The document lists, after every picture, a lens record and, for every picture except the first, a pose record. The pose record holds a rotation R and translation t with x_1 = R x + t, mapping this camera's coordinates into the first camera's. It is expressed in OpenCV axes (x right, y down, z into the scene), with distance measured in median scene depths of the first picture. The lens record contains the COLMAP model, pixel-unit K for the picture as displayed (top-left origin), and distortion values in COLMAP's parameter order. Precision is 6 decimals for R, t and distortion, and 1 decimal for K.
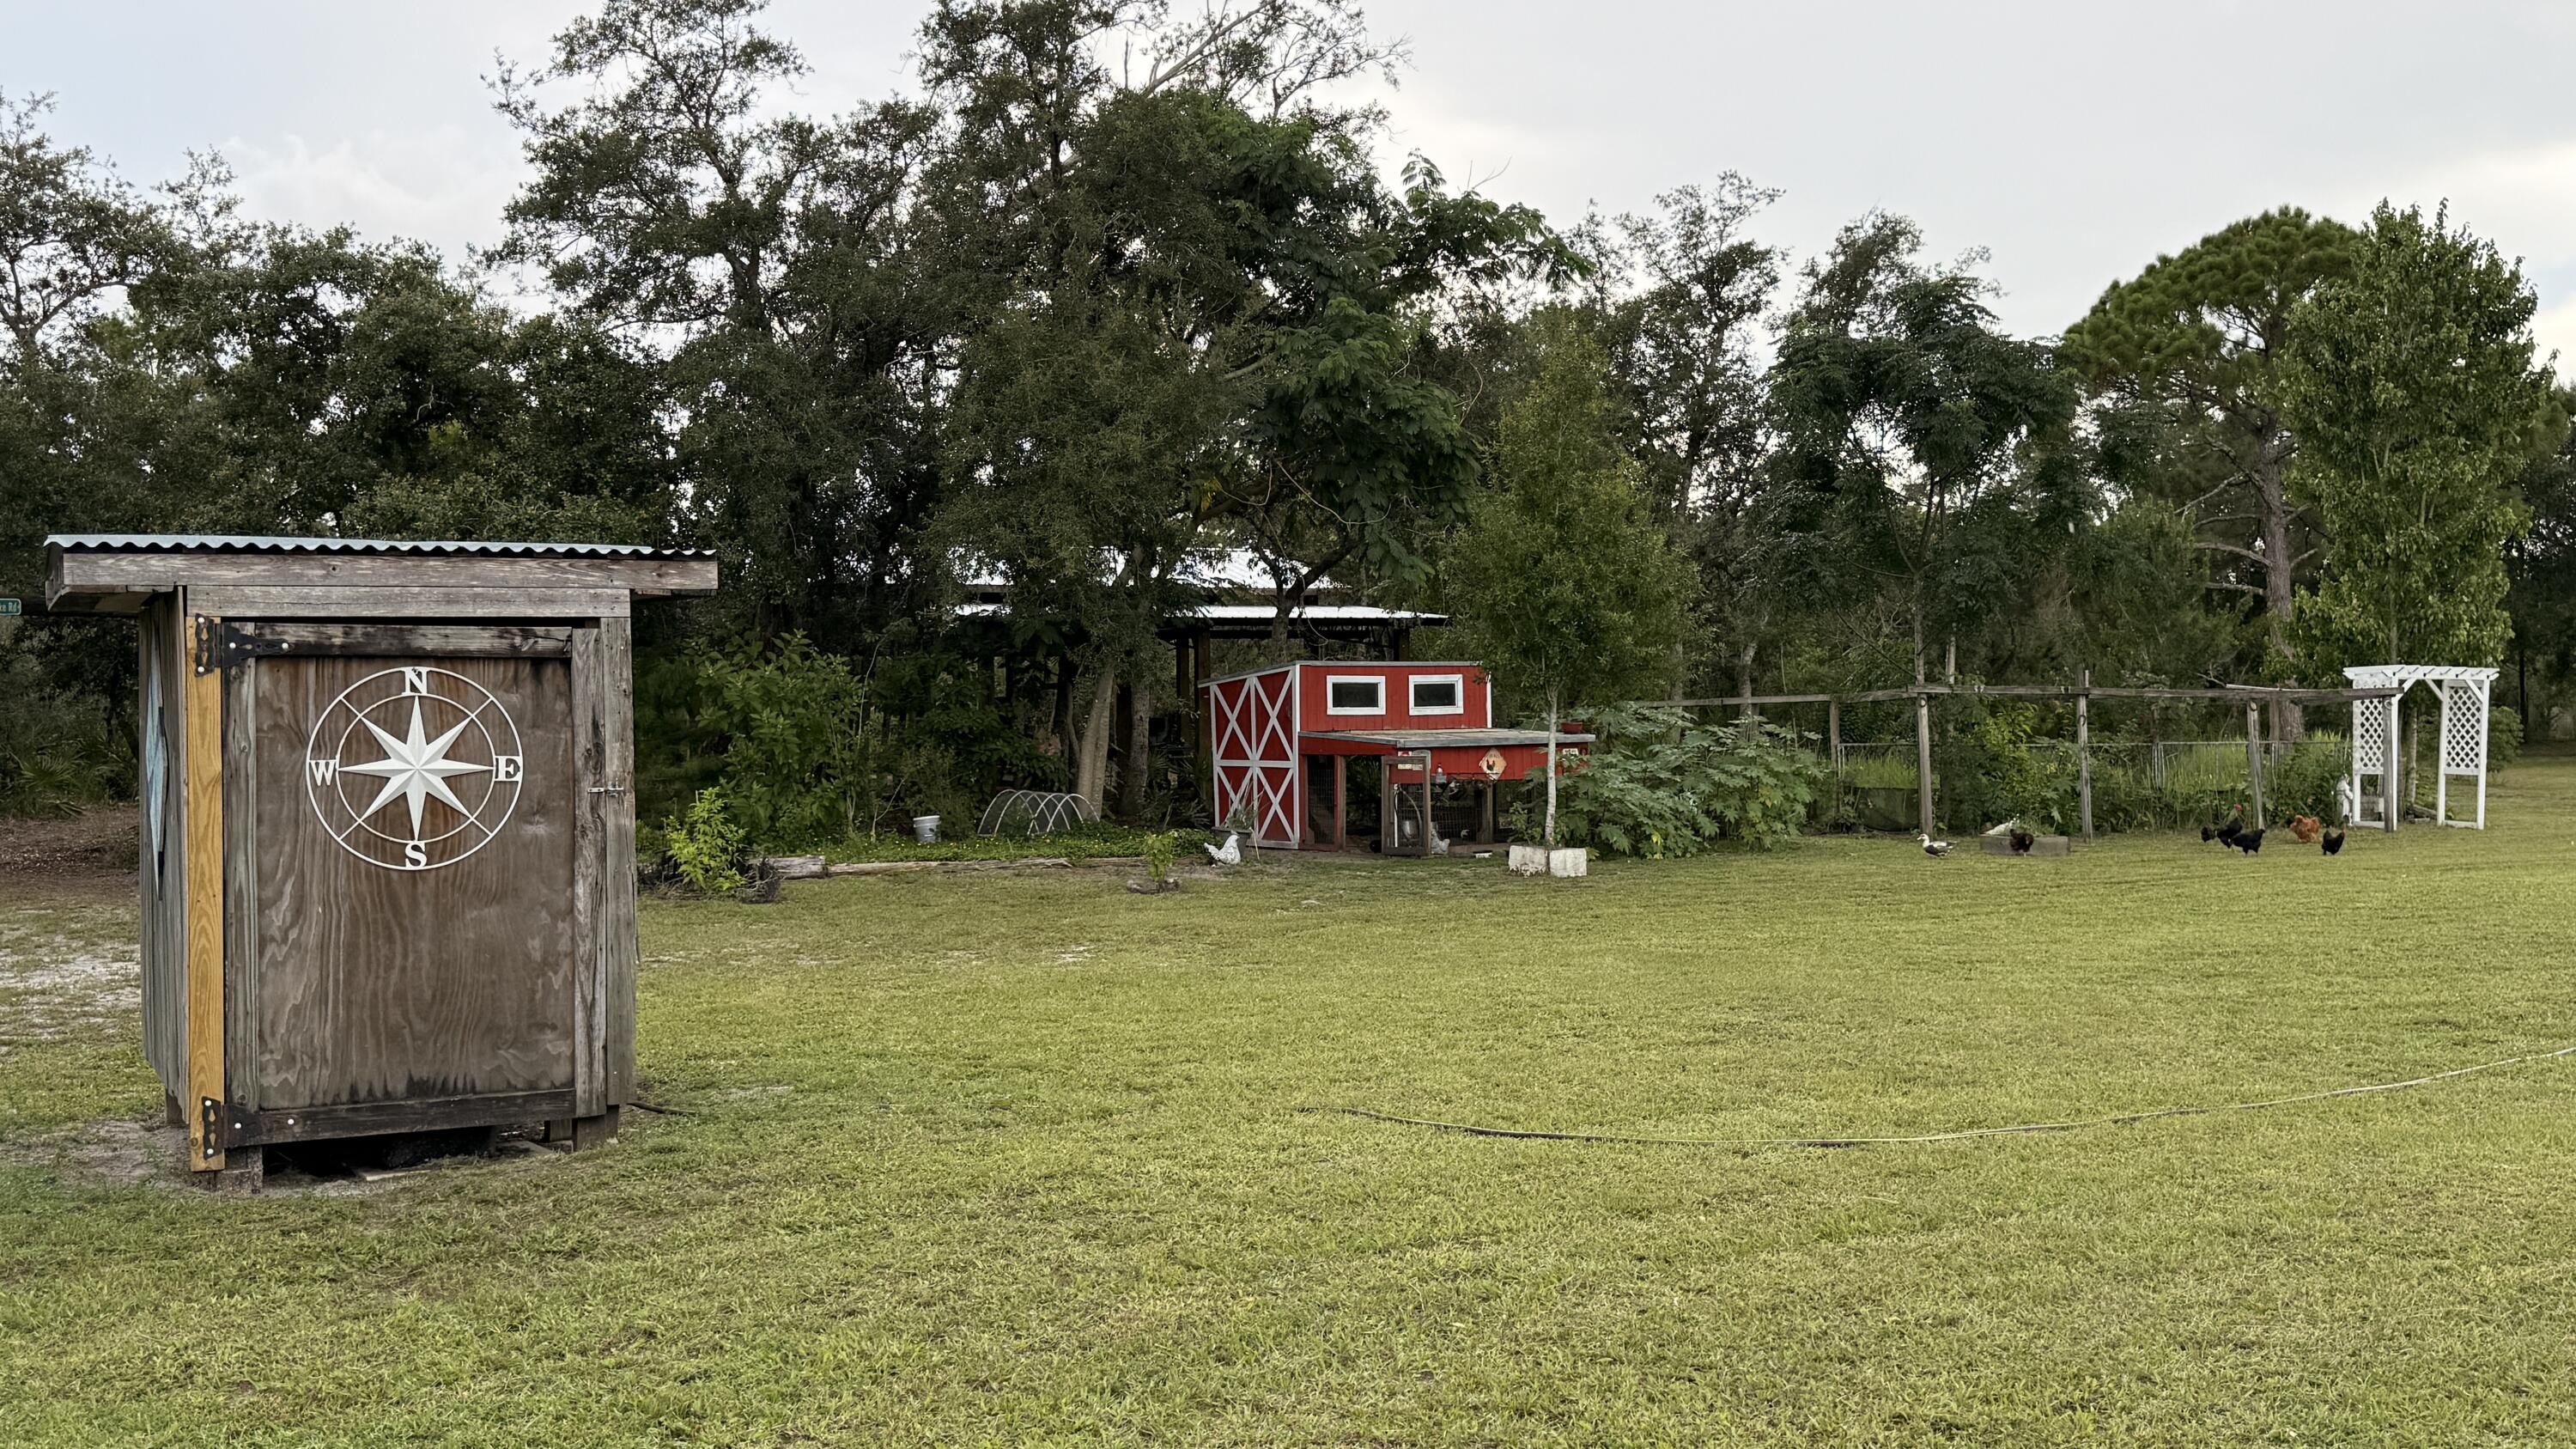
lens RADIAL K [[2500.6, 0, 1288.4], [0, 2500.6, 721.4], [0, 0, 1]] dist [0.004601, 0.000000]
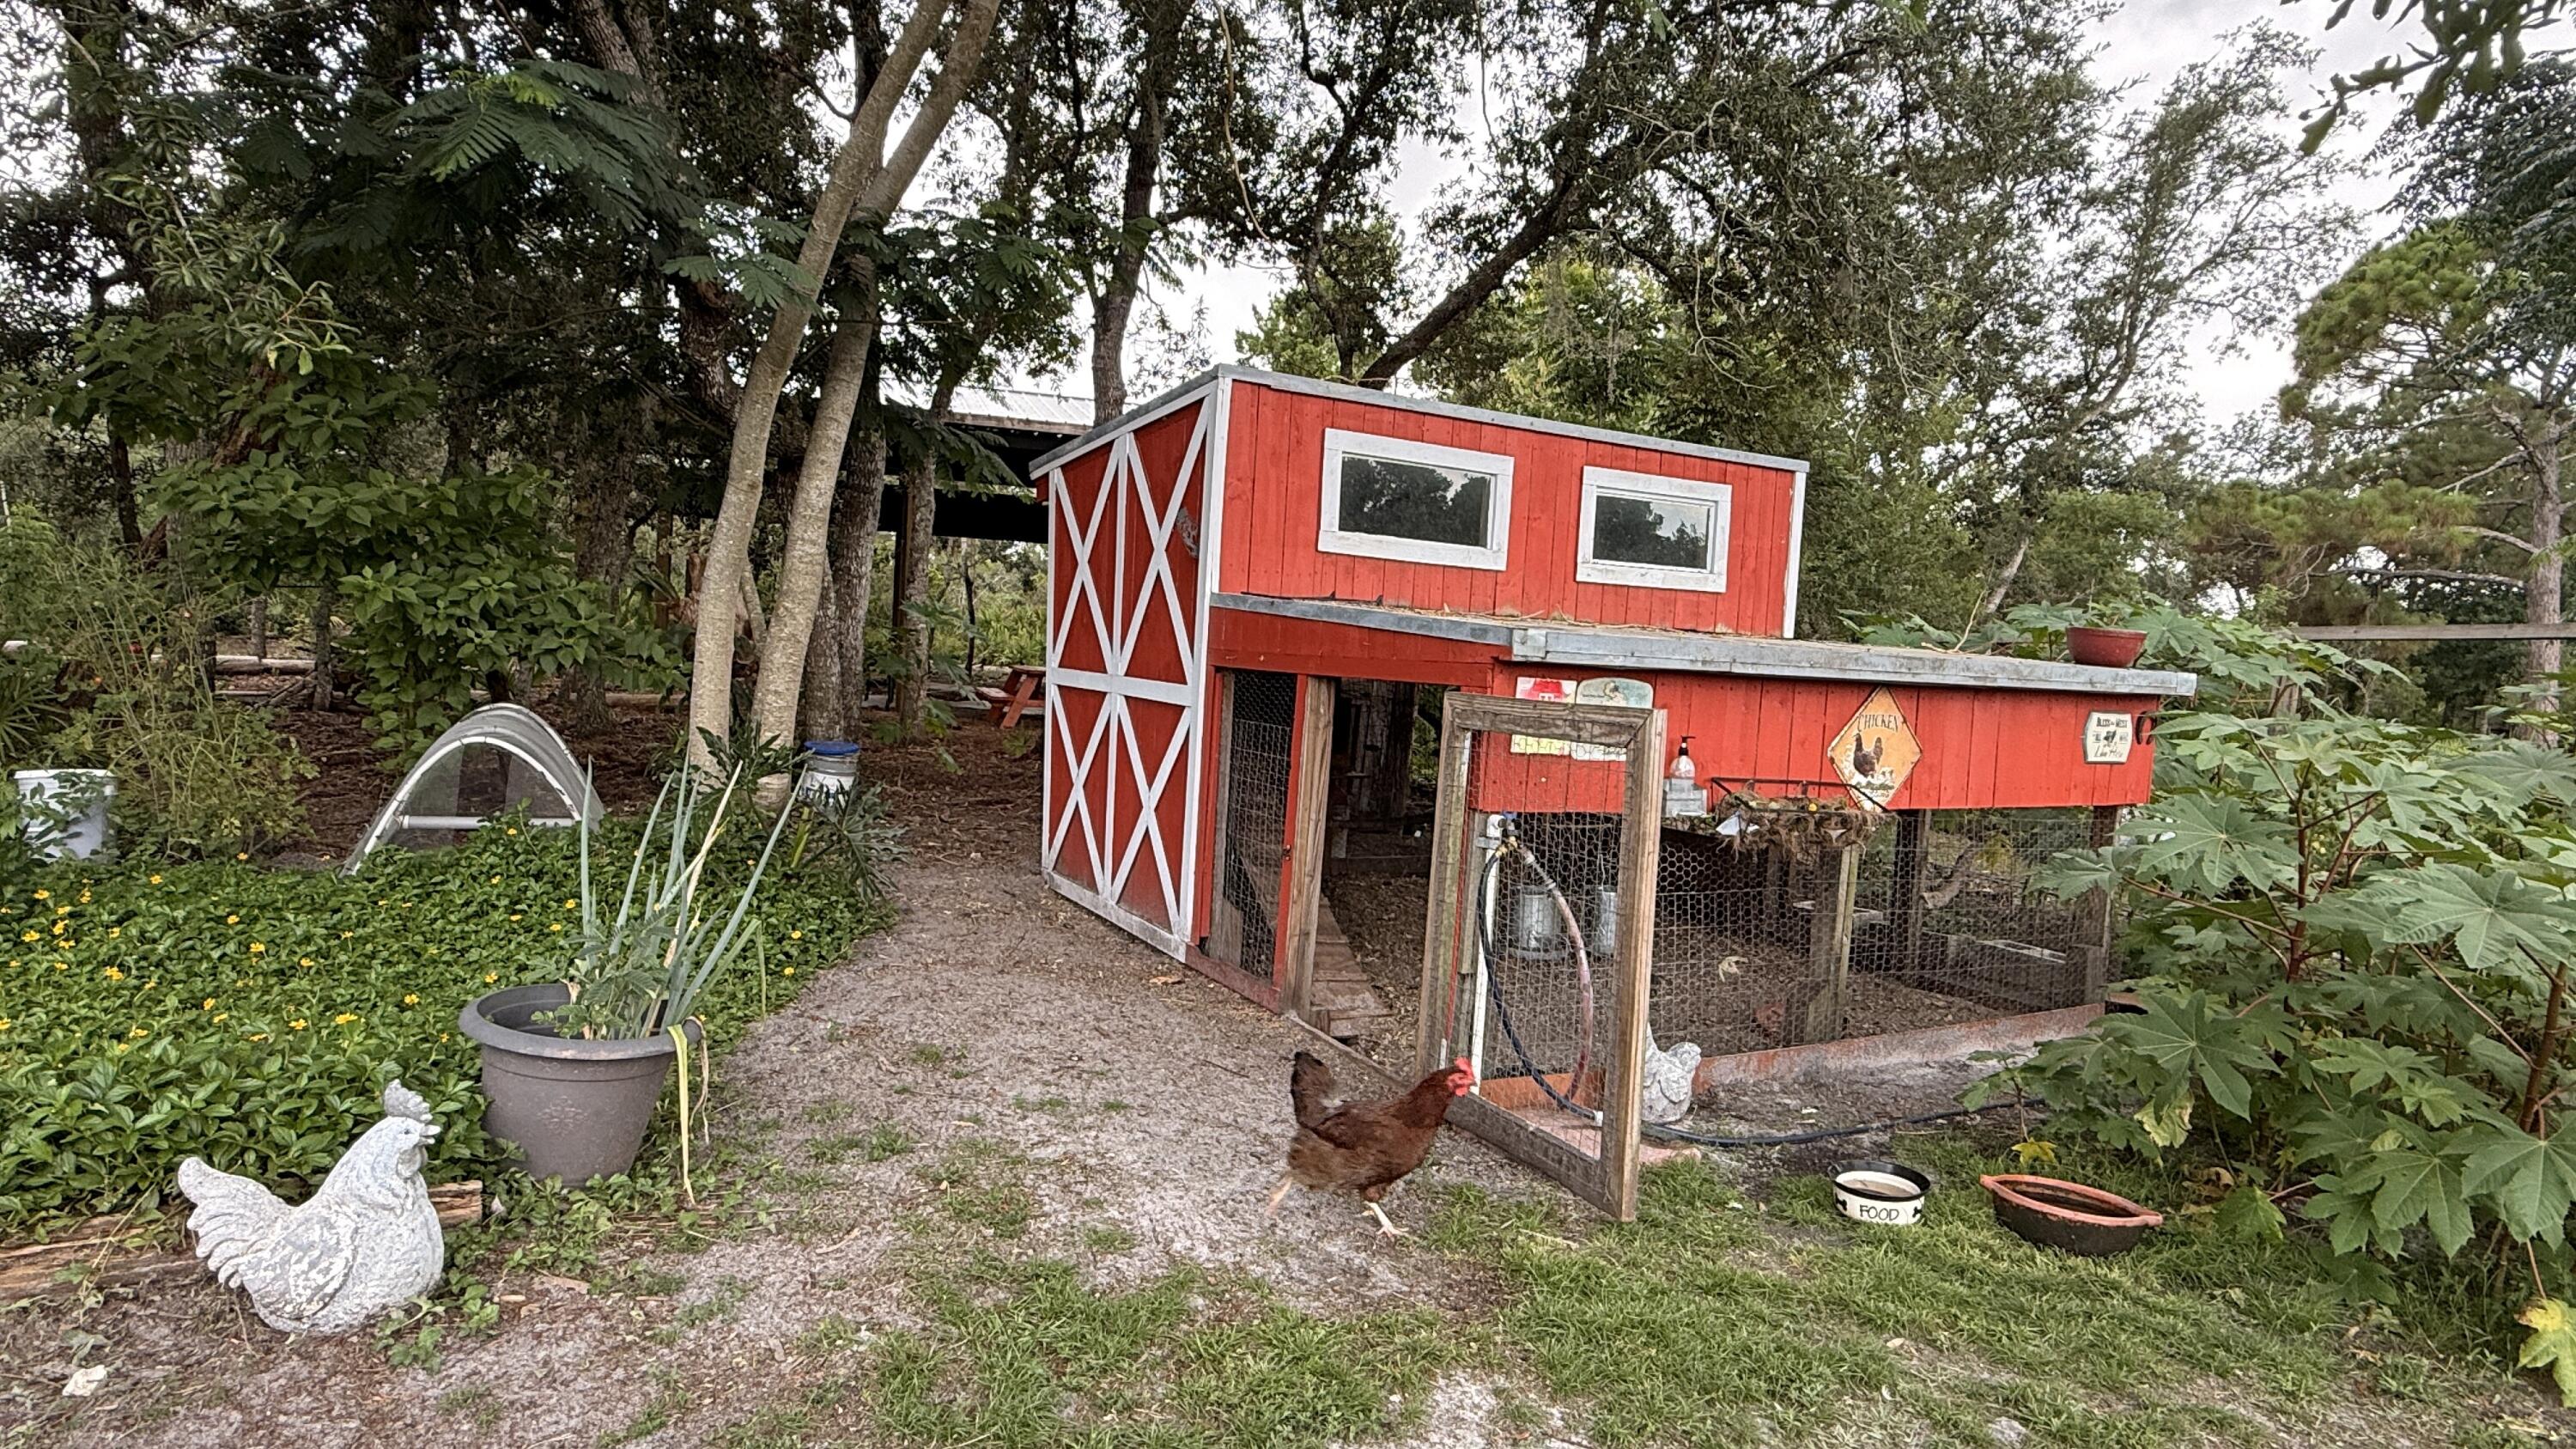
lens RADIAL K [[1411.6, 0, 1284.3], [0, 1411.6, 729.3], [0, 0, 1]] dist [-0.001077, -0.000151]
pose [[0.985373, 0.079773, -0.150584, 0.039868], [-0.071896, 0.995779, 0.057059, 0.010077], [0.154500, -0.045398, 0.986949, 0.805004]]
